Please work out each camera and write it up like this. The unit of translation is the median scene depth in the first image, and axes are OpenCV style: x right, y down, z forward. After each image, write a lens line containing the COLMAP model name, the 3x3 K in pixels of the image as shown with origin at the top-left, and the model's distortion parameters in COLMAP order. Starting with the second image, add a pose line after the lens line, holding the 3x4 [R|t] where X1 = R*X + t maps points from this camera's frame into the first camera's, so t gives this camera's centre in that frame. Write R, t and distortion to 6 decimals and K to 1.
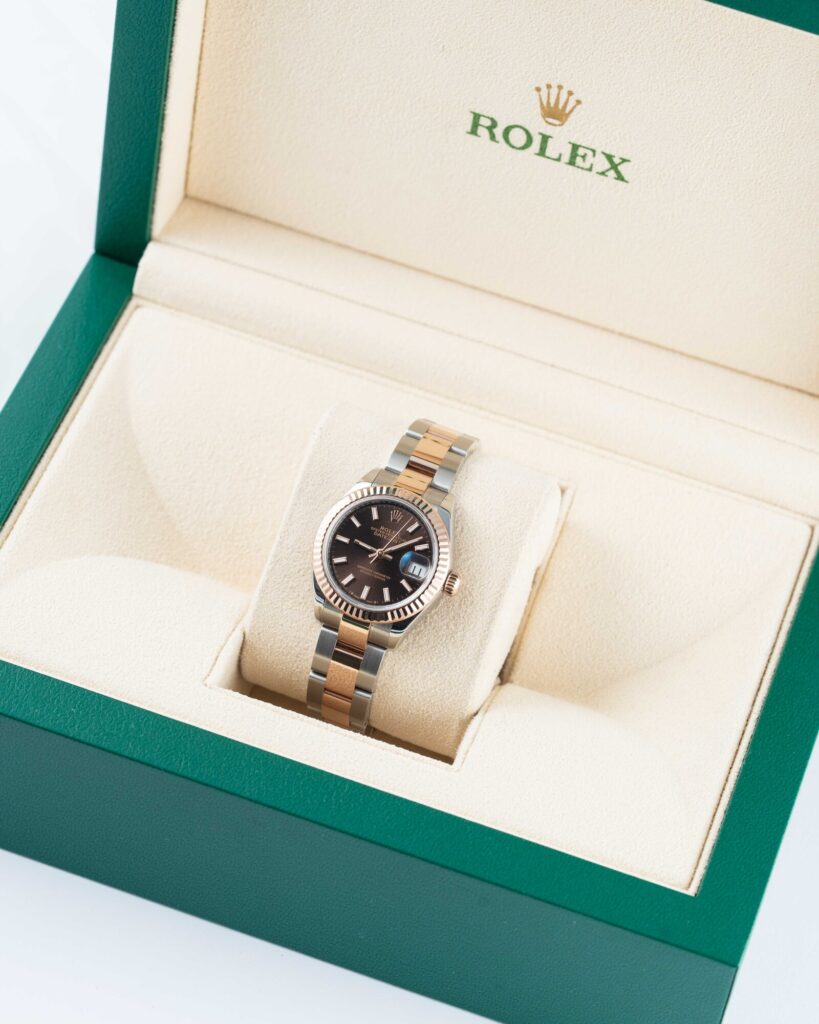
lens RADIAL K [[5594.7, 0, 408.2], [0, 5594.7, 512.4], [0, 0, 1]] dist [0.230218, 0.000000]
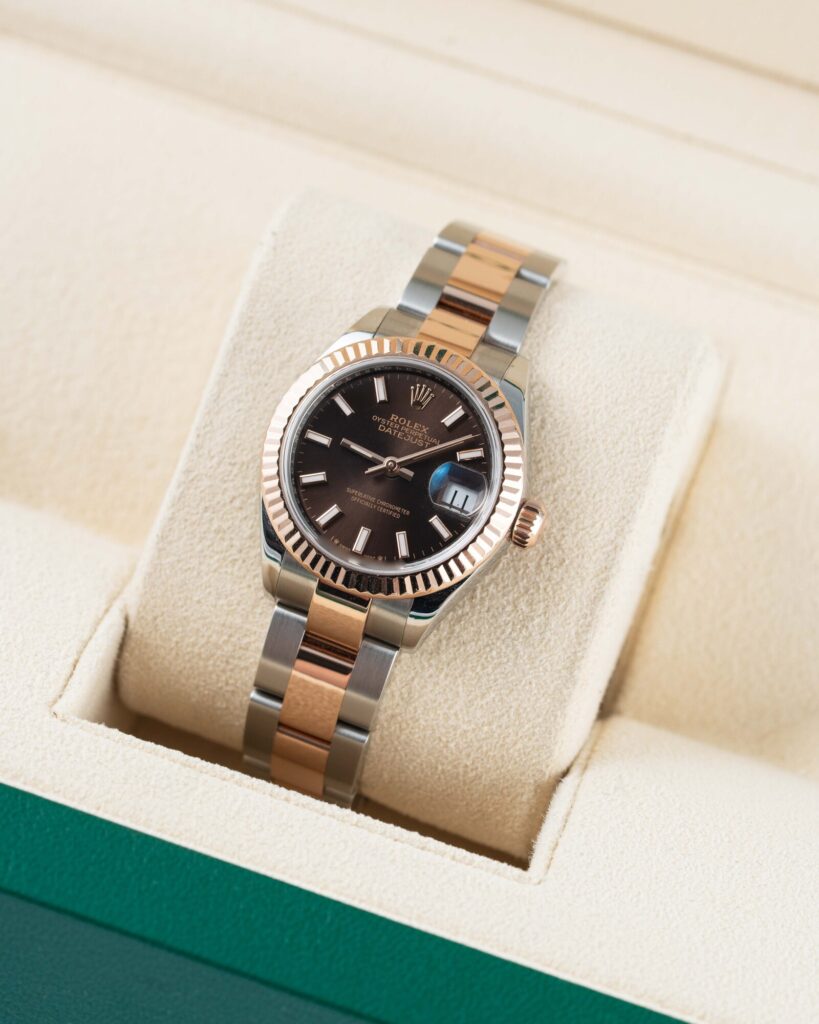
lens RADIAL K [[5594.7, 0, 411.9], [0, 5594.7, 511.0], [0, 0, 1]] dist [0.230218, 0.000000]
pose [[0.999172, 0.008798, 0.039731, -0.023643], [-0.008499, 0.999934, -0.007697, 0.015484], [-0.039796, 0.007353, 0.999181, 0.473073]]
